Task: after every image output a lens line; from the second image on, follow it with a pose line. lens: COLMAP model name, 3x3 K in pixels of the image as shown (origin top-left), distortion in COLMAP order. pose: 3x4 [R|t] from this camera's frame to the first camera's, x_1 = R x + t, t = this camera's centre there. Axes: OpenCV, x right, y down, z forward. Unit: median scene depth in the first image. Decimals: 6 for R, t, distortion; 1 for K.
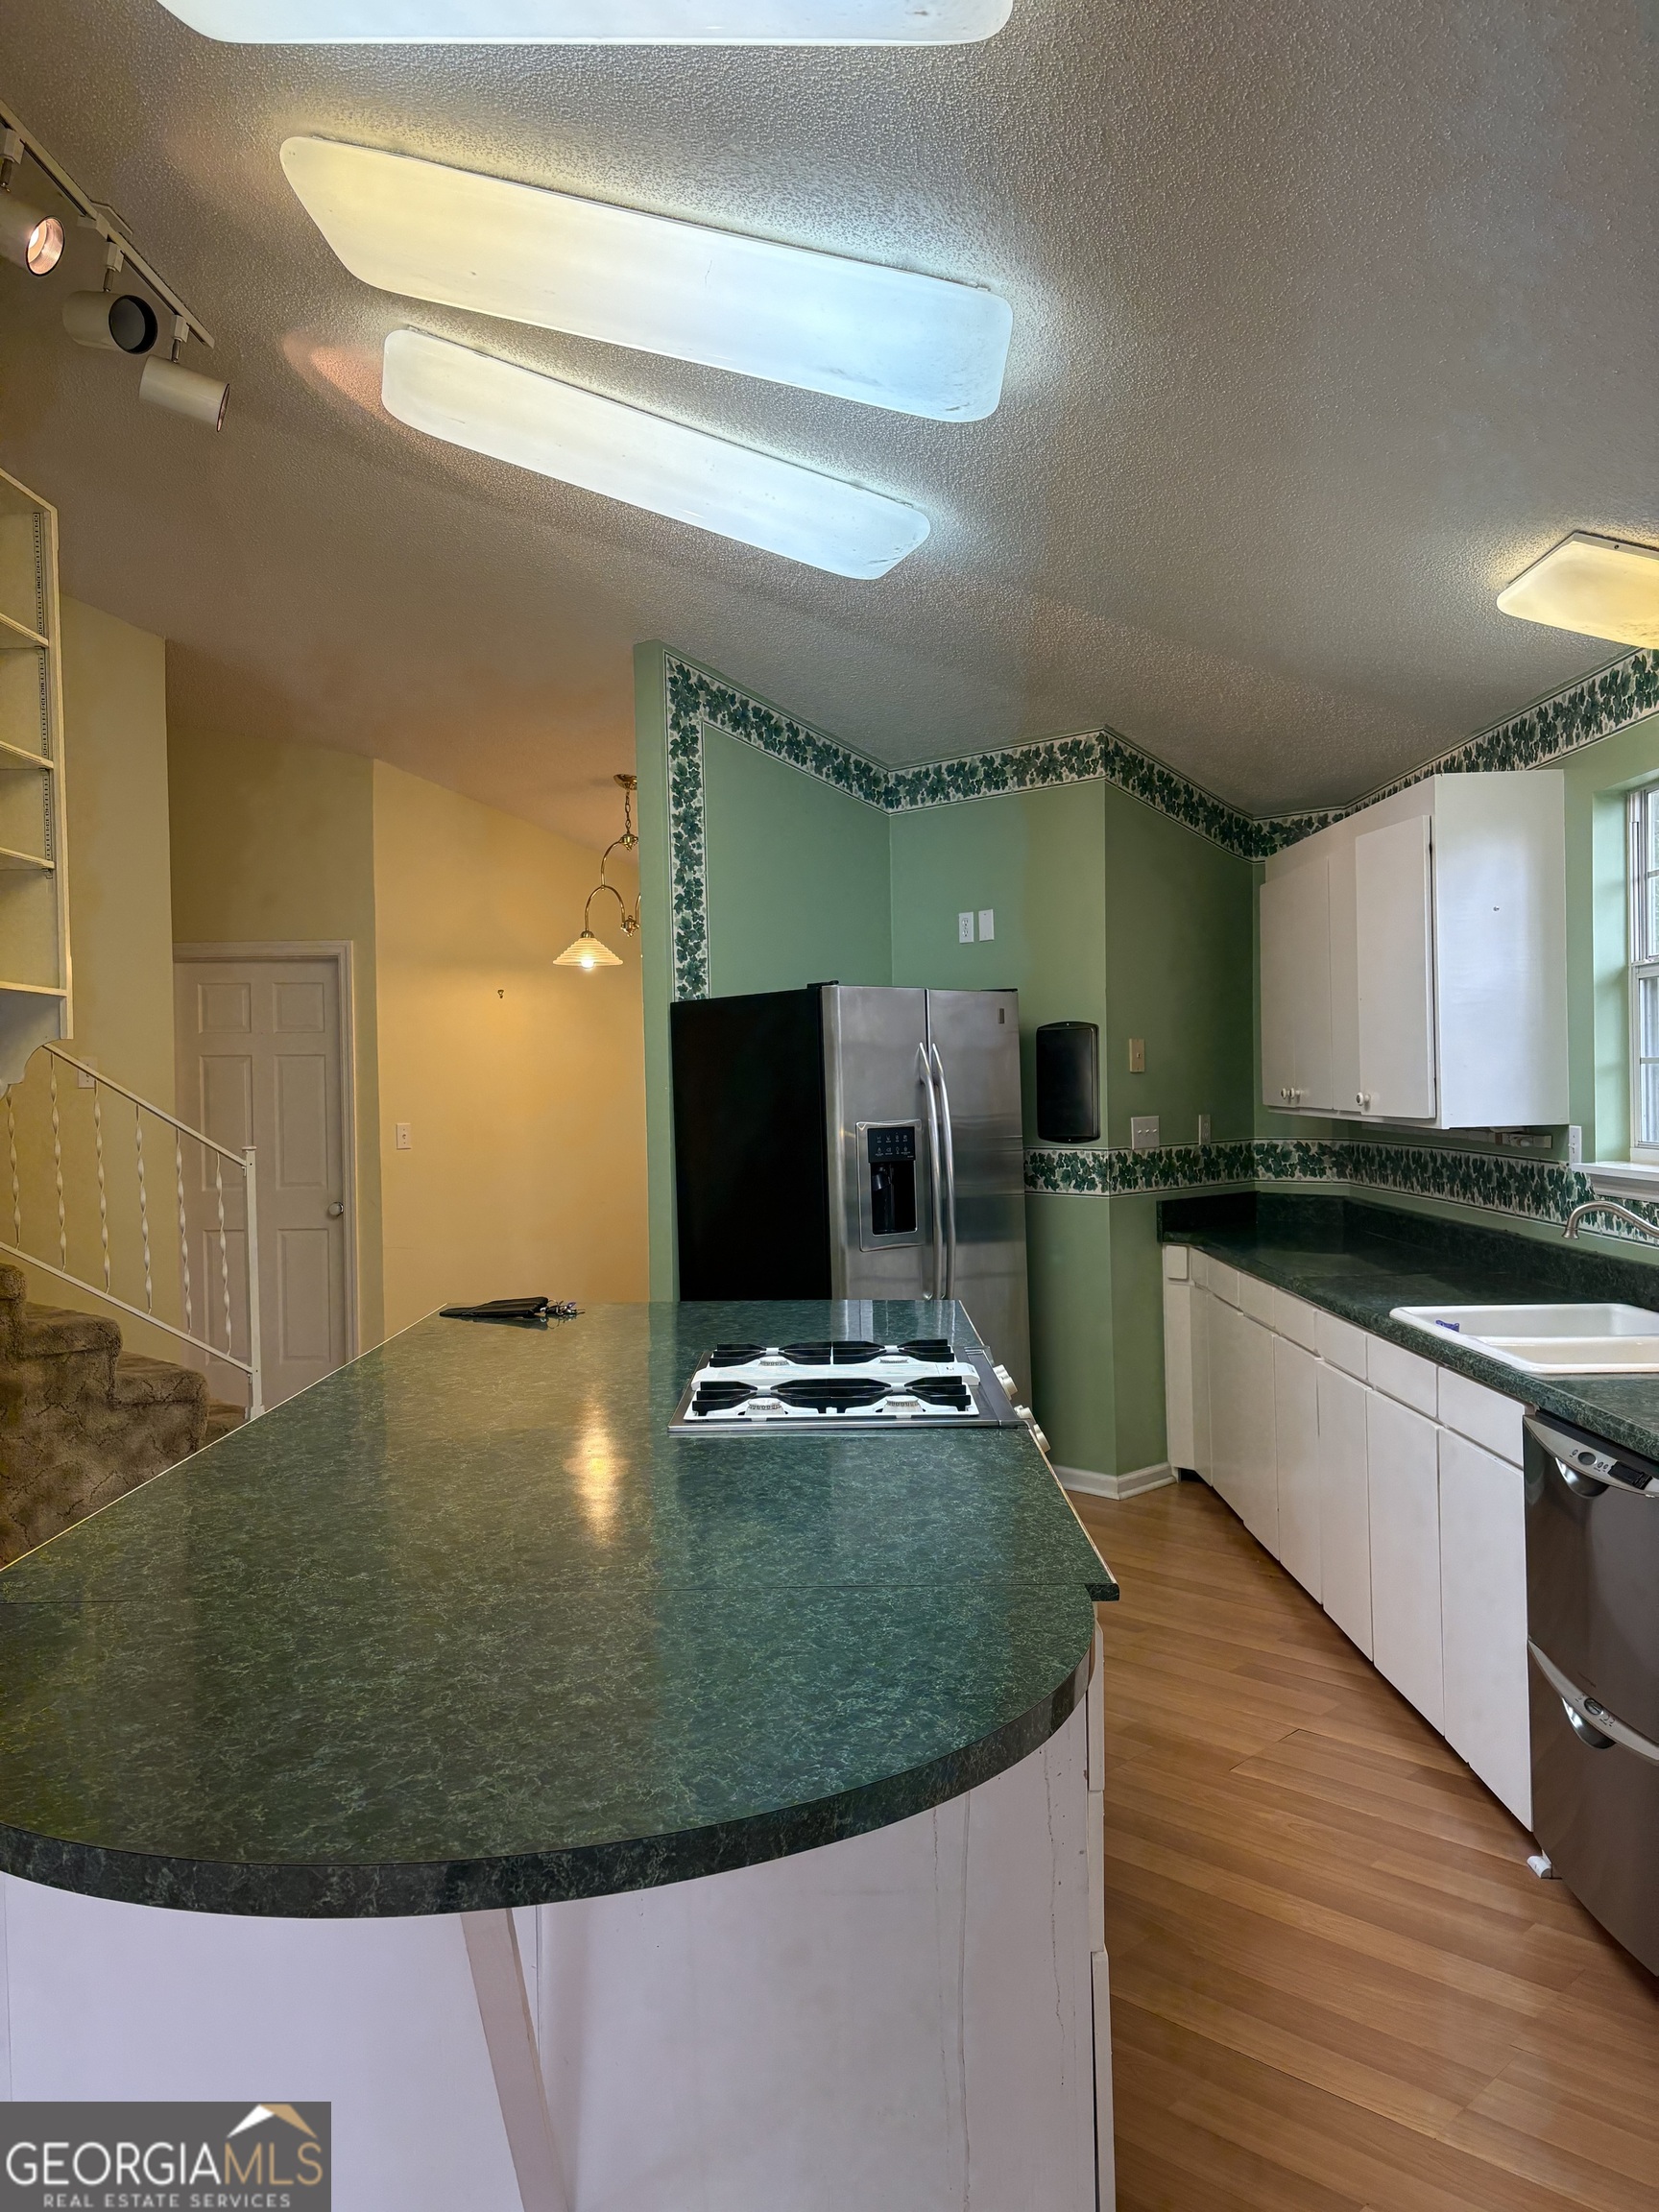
lens RADIAL K [[1671.2, 0, 835.9], [0, 1671.2, 1118.0], [0, 0, 1]] dist [0.184896, -0.346916]
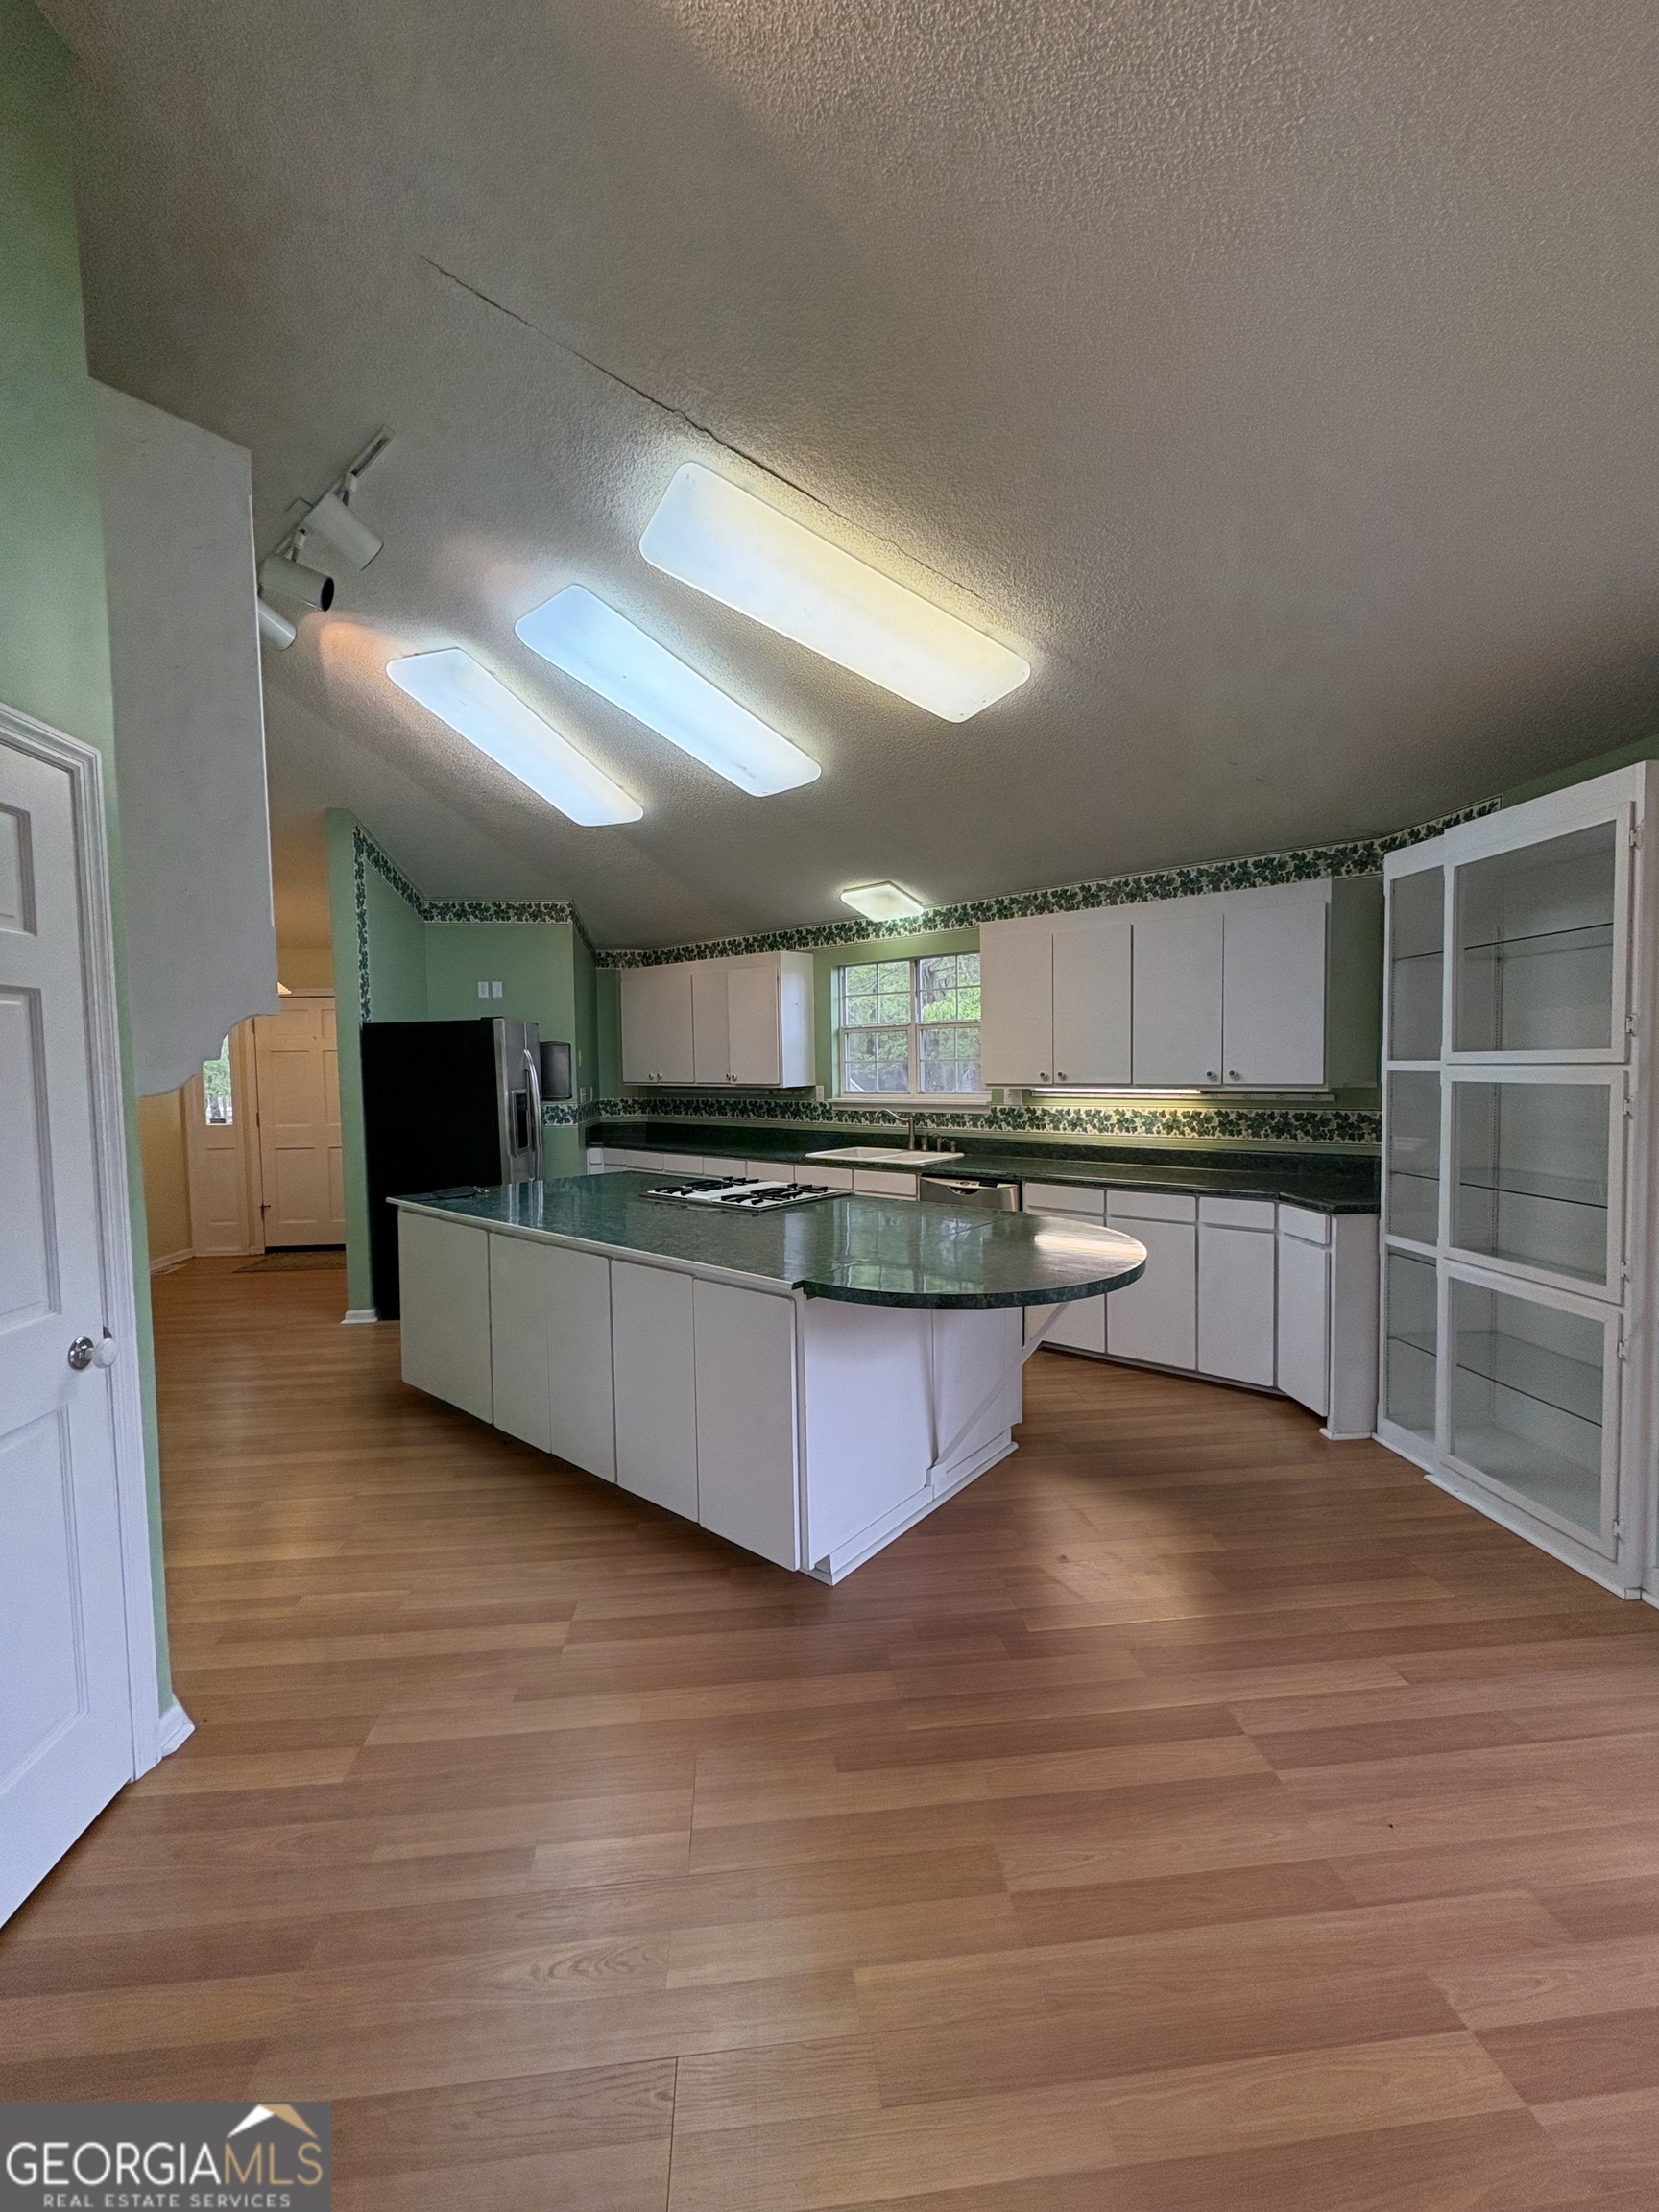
lens RADIAL K [[881.6, 0, 831.3], [0, 881.6, 1104.6], [0, 0, 1]] dist [-0.001132, 0.000763]
pose [[0.639587, -0.027664, 0.768220, -0.472622], [0.021233, 0.999607, 0.018319, 0.007109], [-0.768425, 0.004595, 0.639923, 0.062020]]
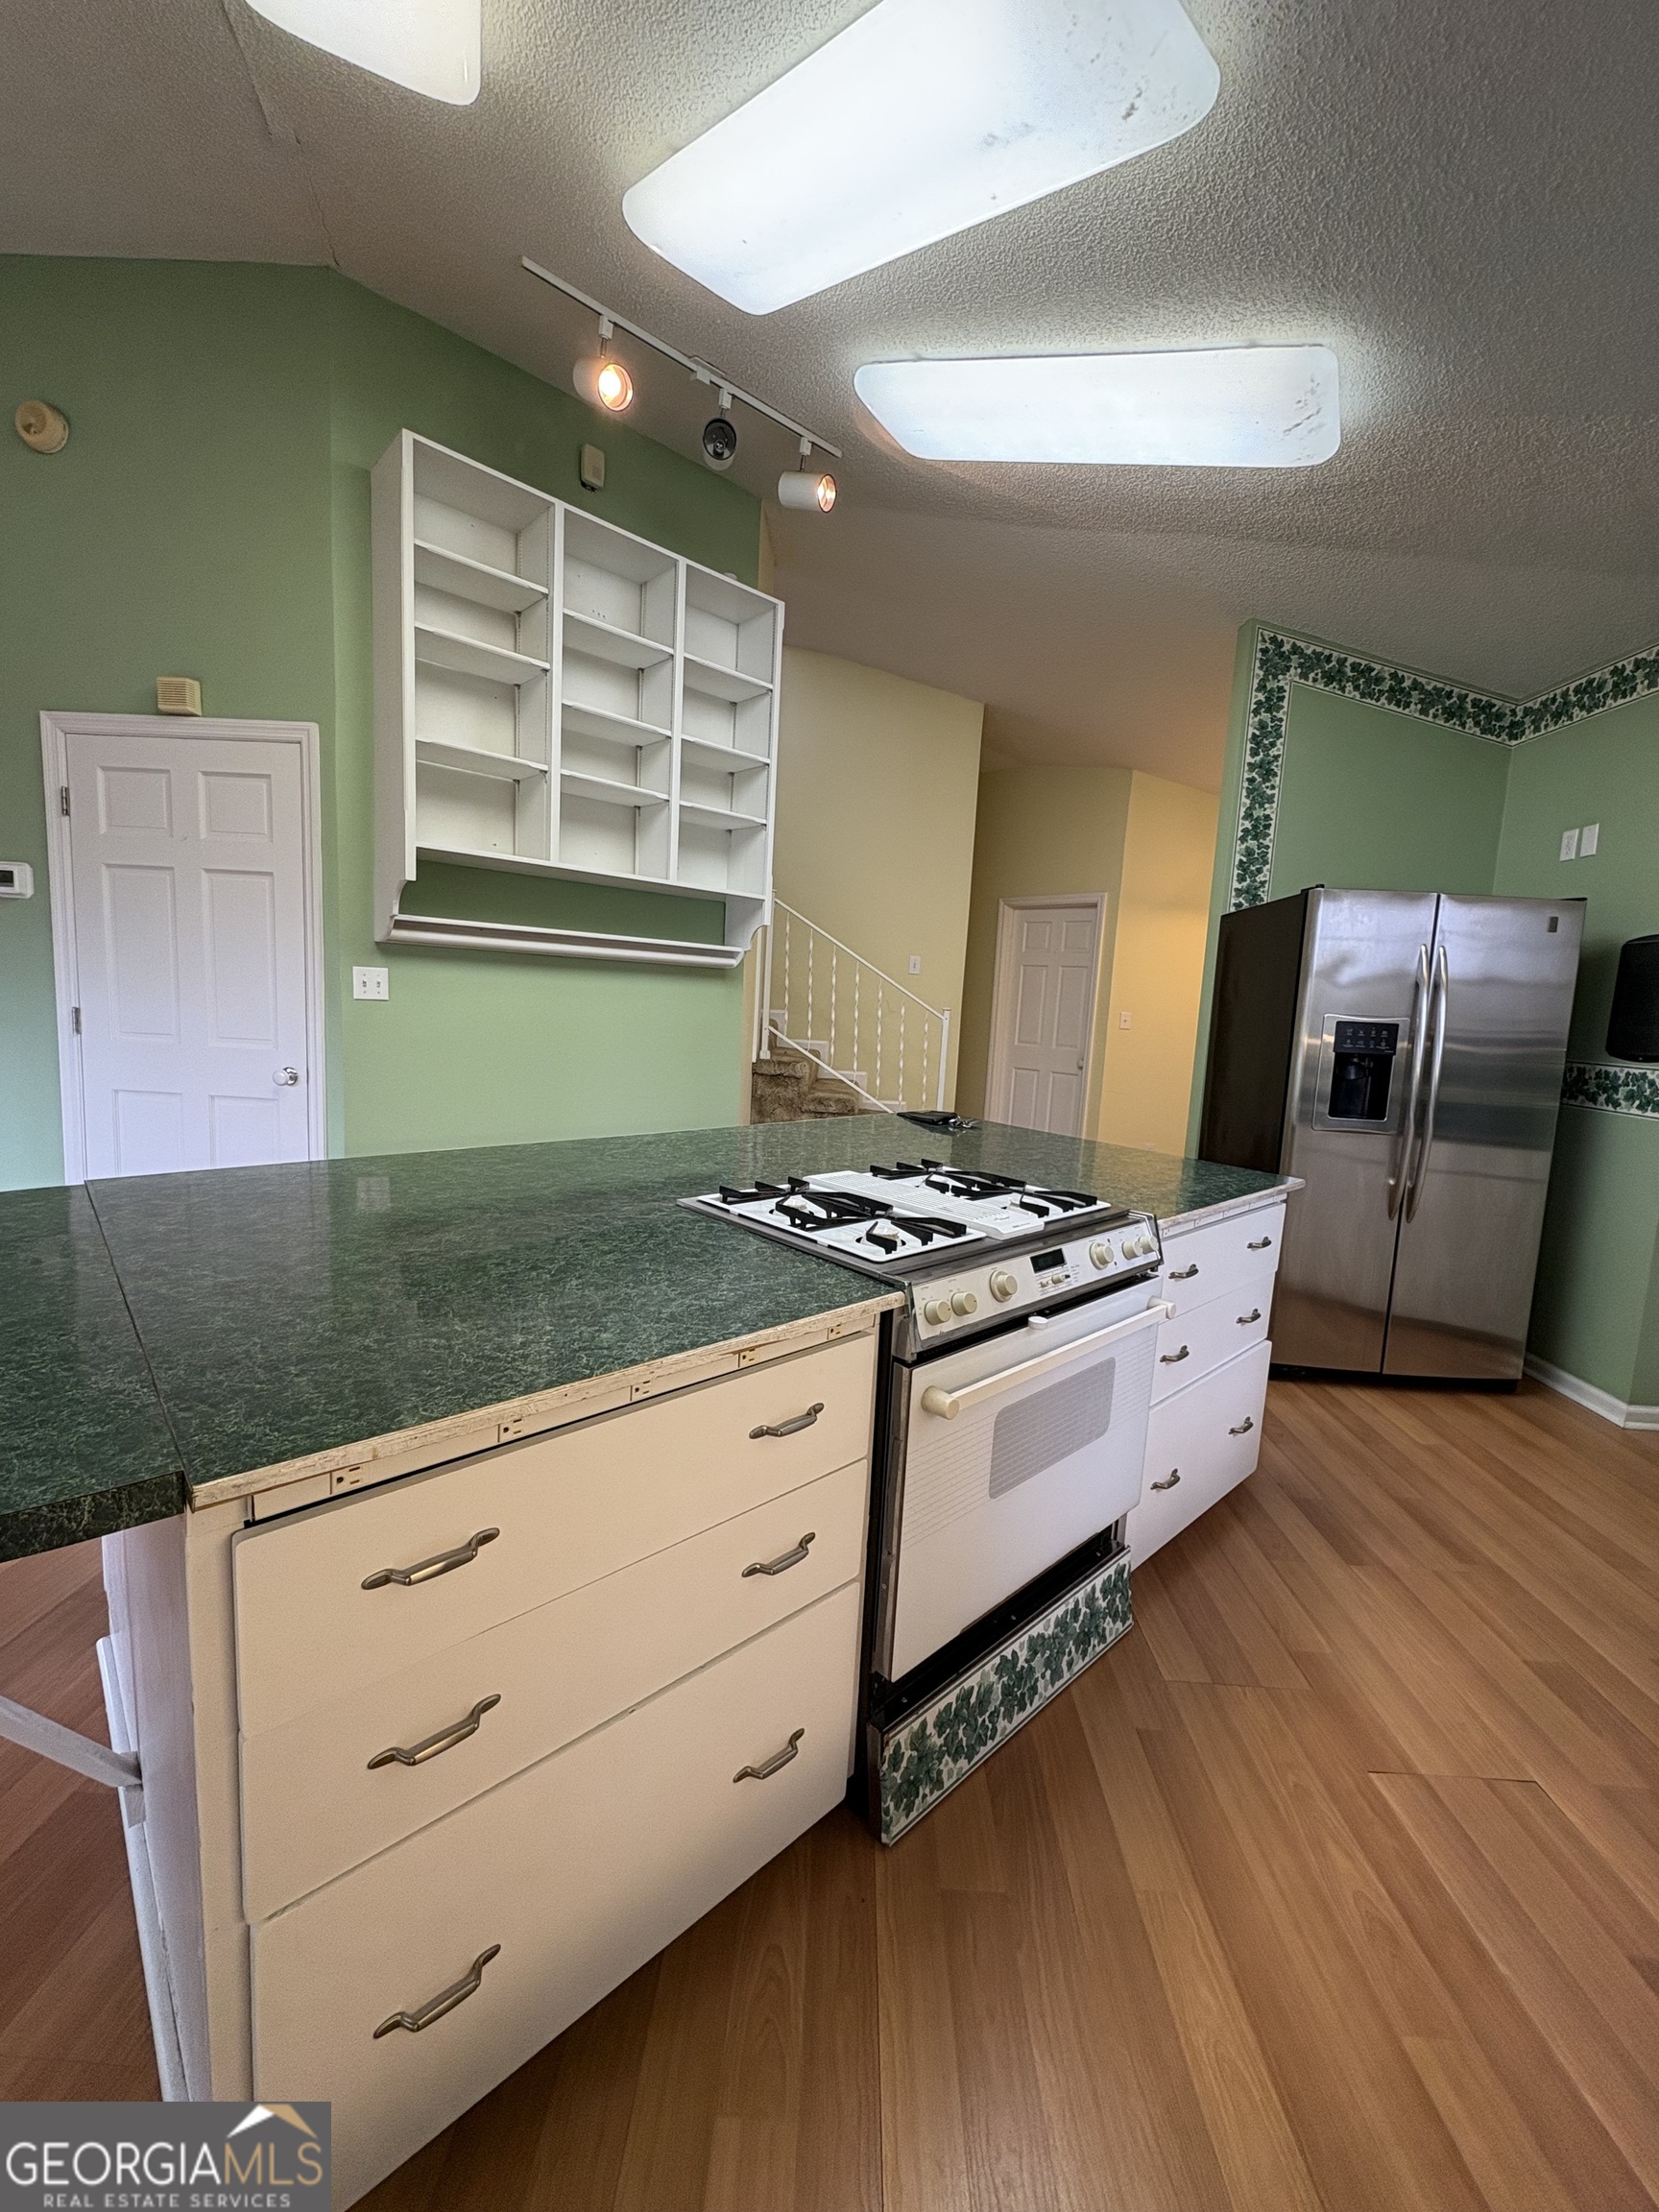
lens RADIAL K [[886.7, 0, 829.5], [0, 886.7, 1106.0], [0, 0, 1]] dist [0.008263, -0.004385]
pose [[0.680456, 0.141290, -0.719038, 0.197200], [-0.081004, 0.989725, 0.117822, 0.017778], [0.728298, -0.021928, 0.684910, 0.316075]]
